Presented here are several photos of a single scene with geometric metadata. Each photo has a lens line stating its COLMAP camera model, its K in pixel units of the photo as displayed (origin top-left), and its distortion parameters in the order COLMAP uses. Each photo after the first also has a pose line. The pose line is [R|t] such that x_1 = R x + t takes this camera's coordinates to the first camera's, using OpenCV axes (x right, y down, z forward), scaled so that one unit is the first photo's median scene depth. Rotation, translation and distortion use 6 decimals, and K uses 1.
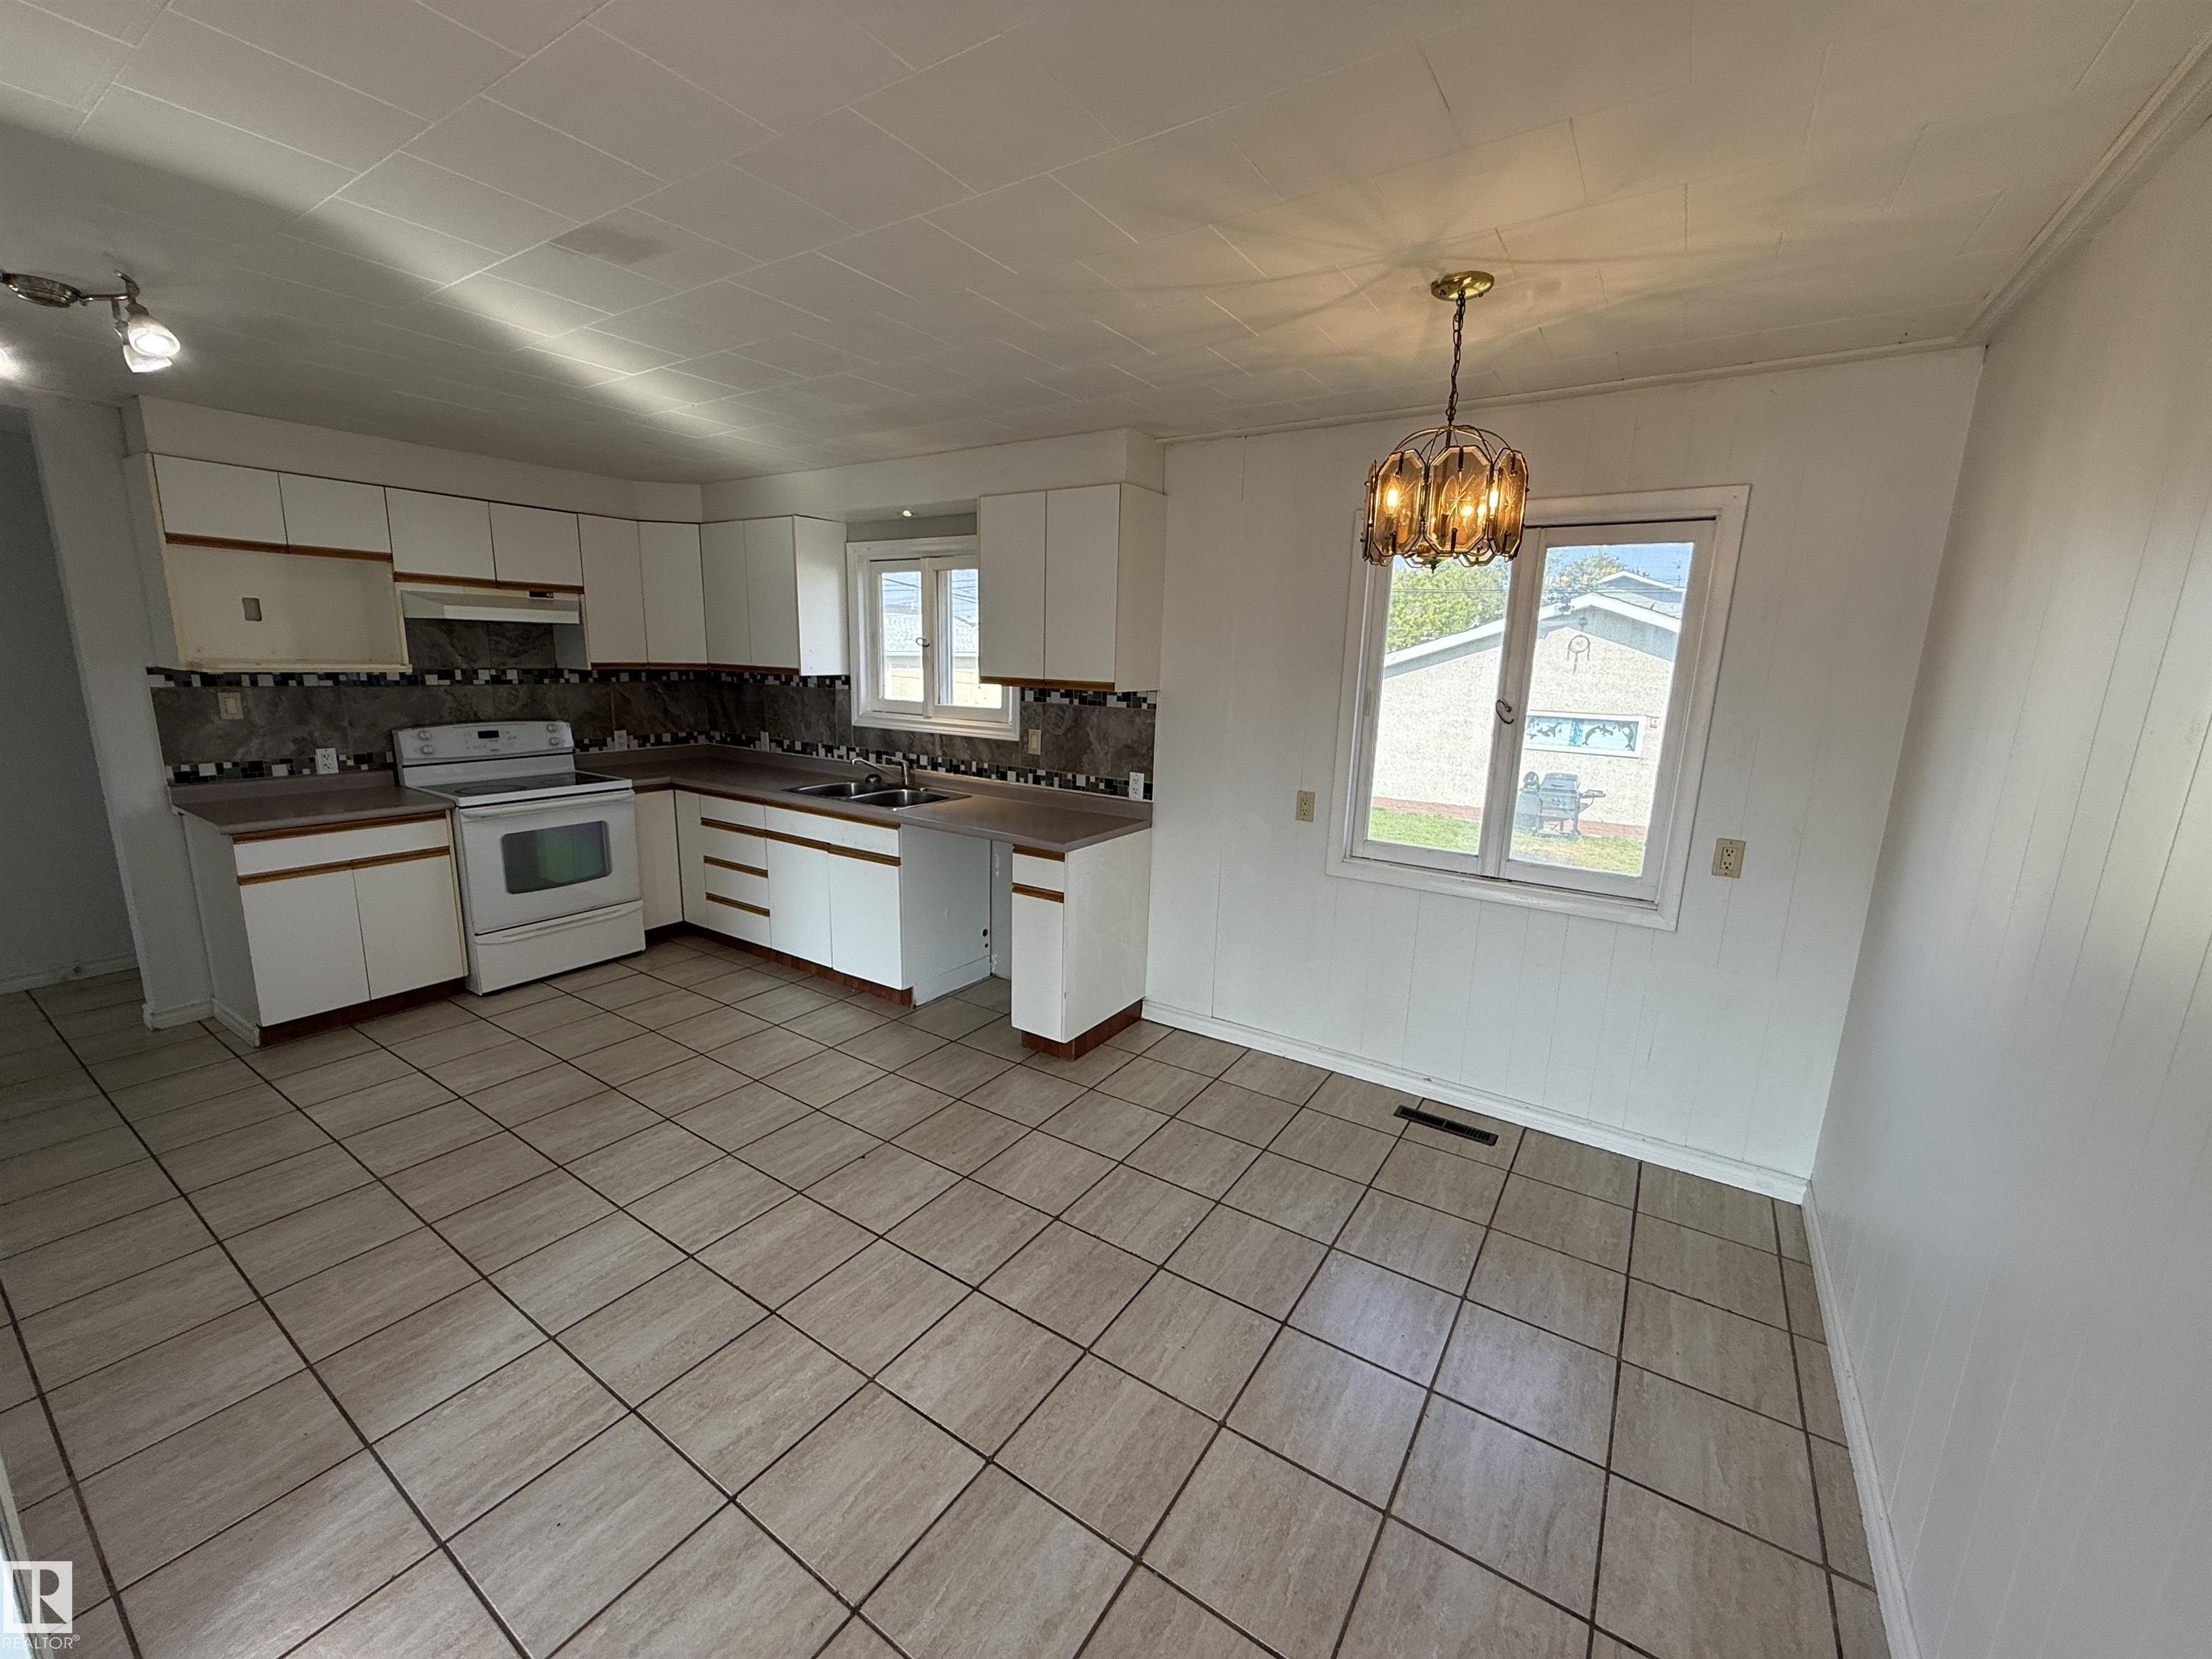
lens RADIAL K [[882.5, 0, 1097.3], [0, 882.5, 827.4], [0, 0, 1]] dist [0.000417, 0.000168]
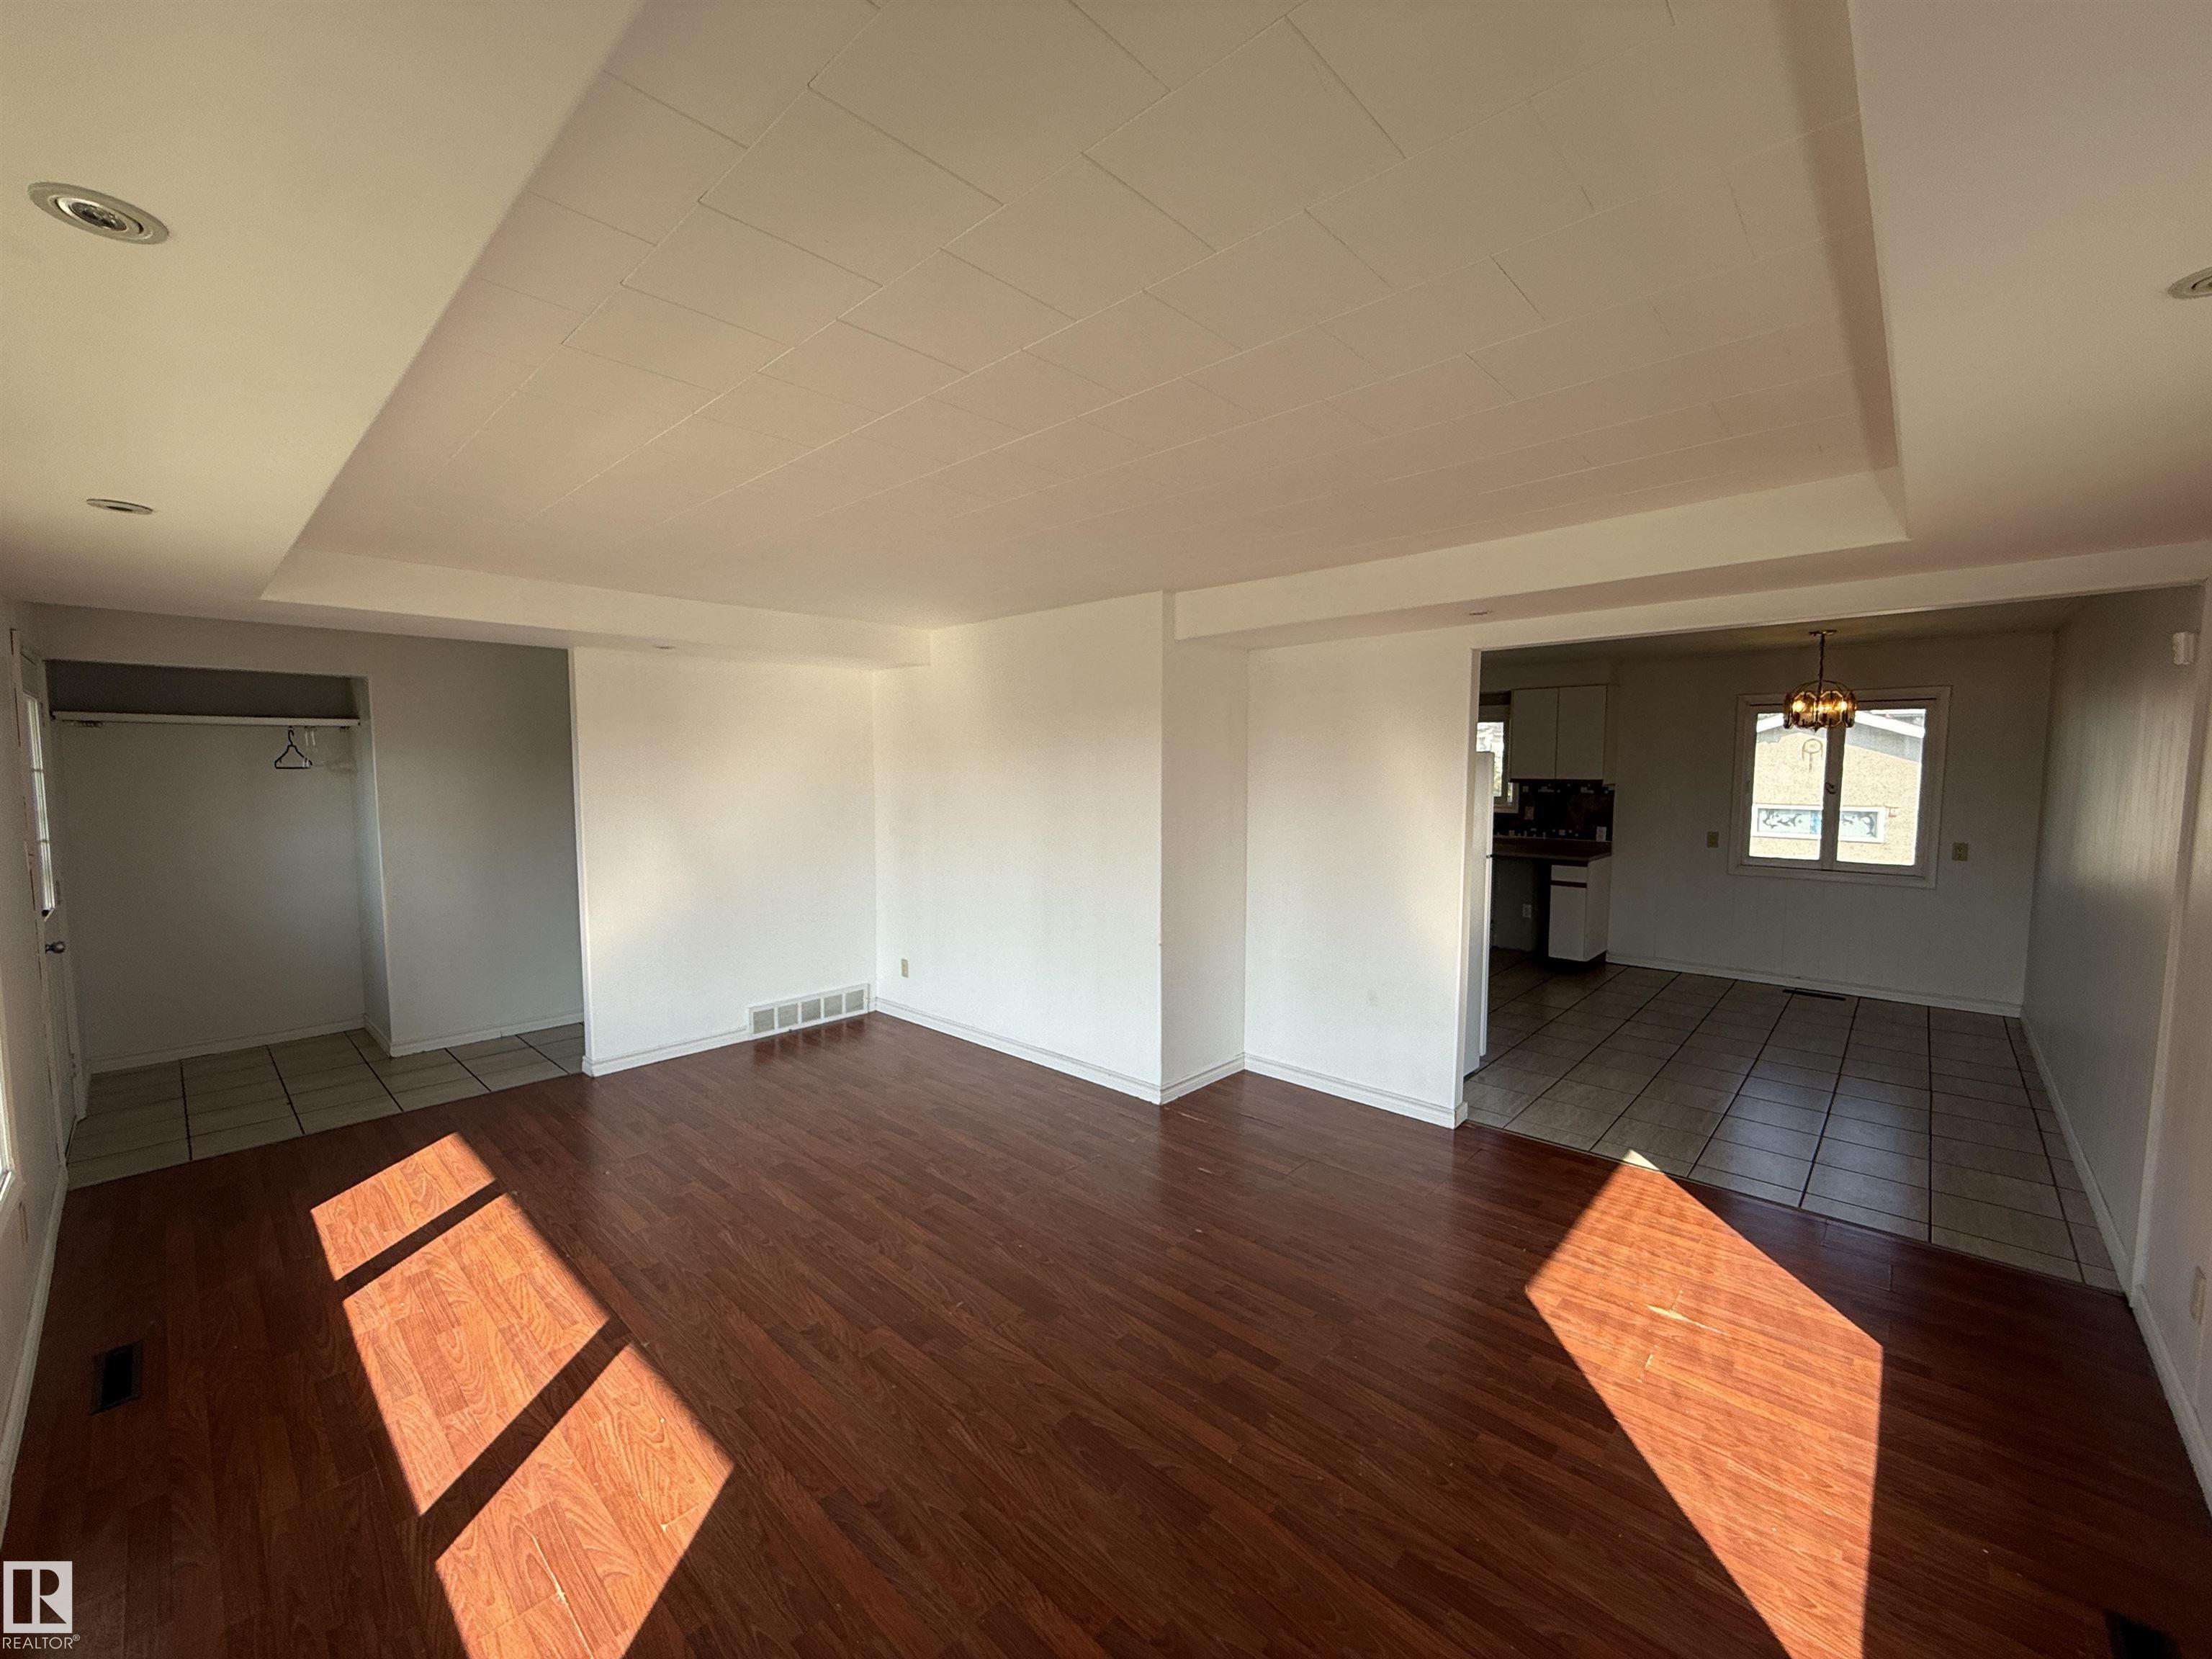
lens RADIAL K [[882.5, 0, 1097.3], [0, 882.5, 827.4], [0, 0, 1]] dist [0.000417, 0.000168]
pose [[0.986112, -0.012950, -0.165575, -0.681626], [-0.007876, 0.992187, -0.124510, 0.177088], [0.165893, 0.124085, 0.978306, -0.994526]]
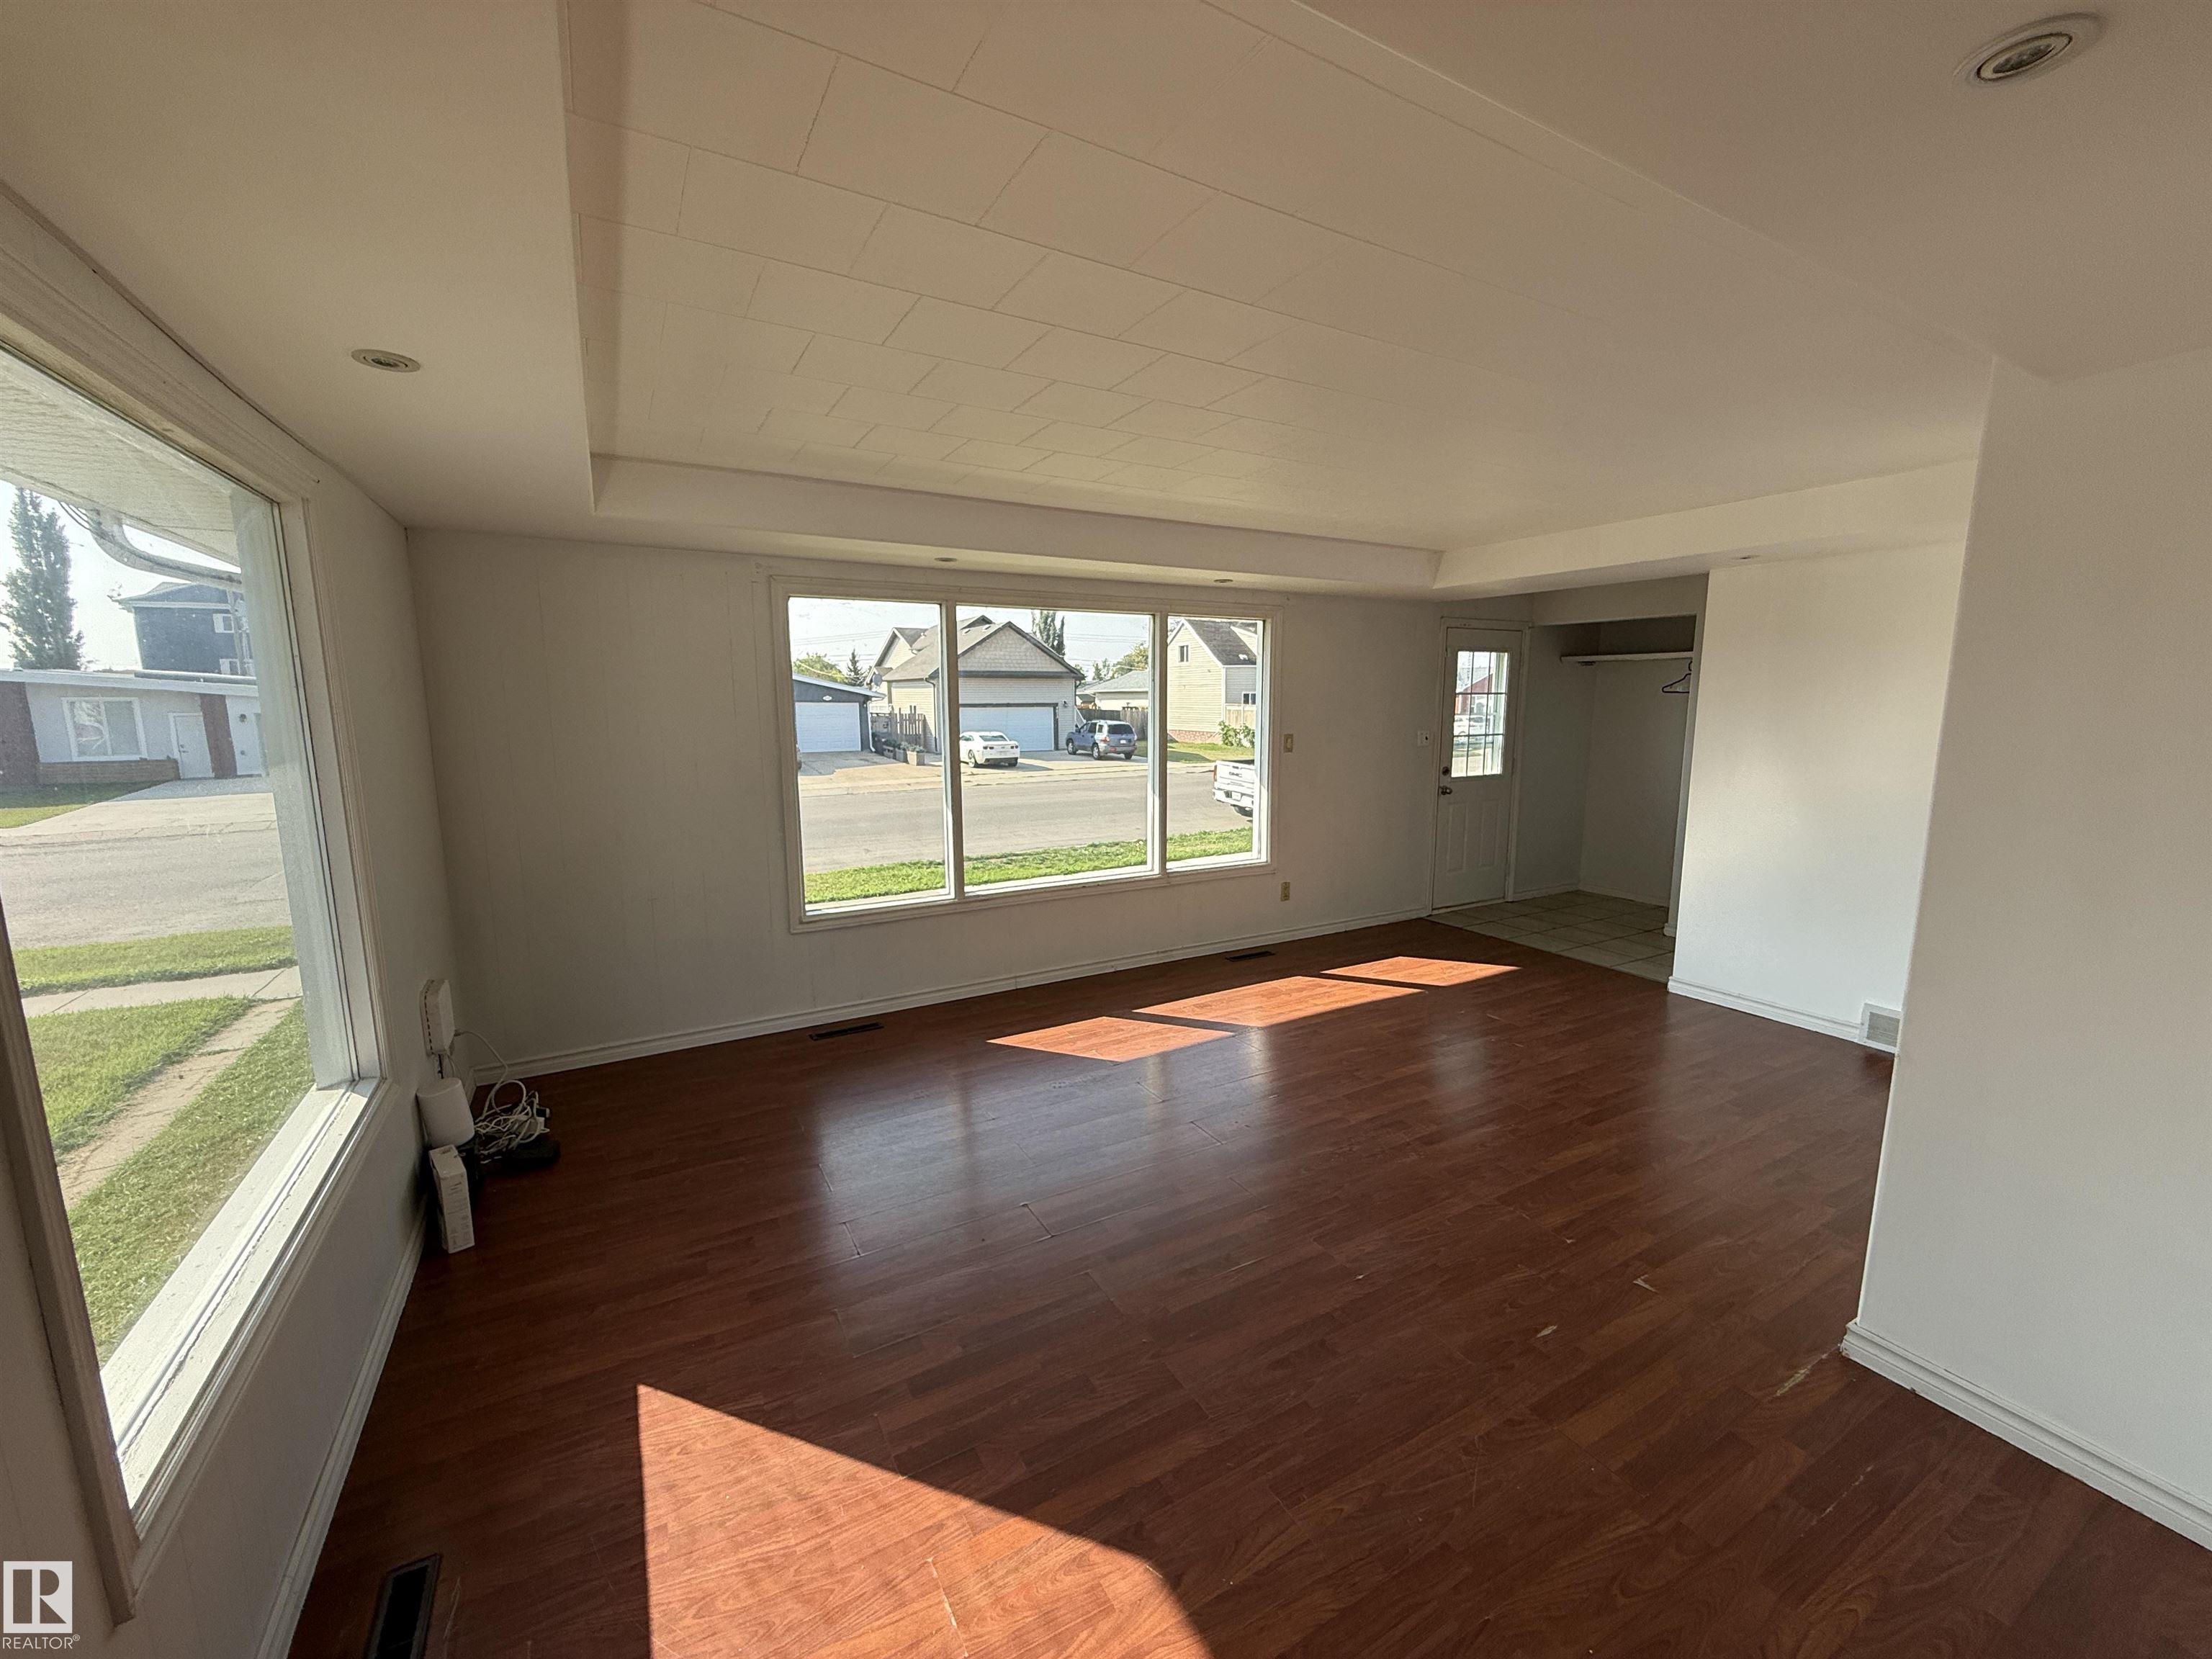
lens RADIAL K [[880.1, 0, 1103.7], [0, 880.1, 836.9], [0, 0, 1]] dist [0.000695, 0.000097]
pose [[-0.451622, 0.119539, -0.884165, -0.122376], [-0.180634, 0.958212, 0.221815, 0.027915], [0.873733, 0.259887, -0.411157, -0.137812]]
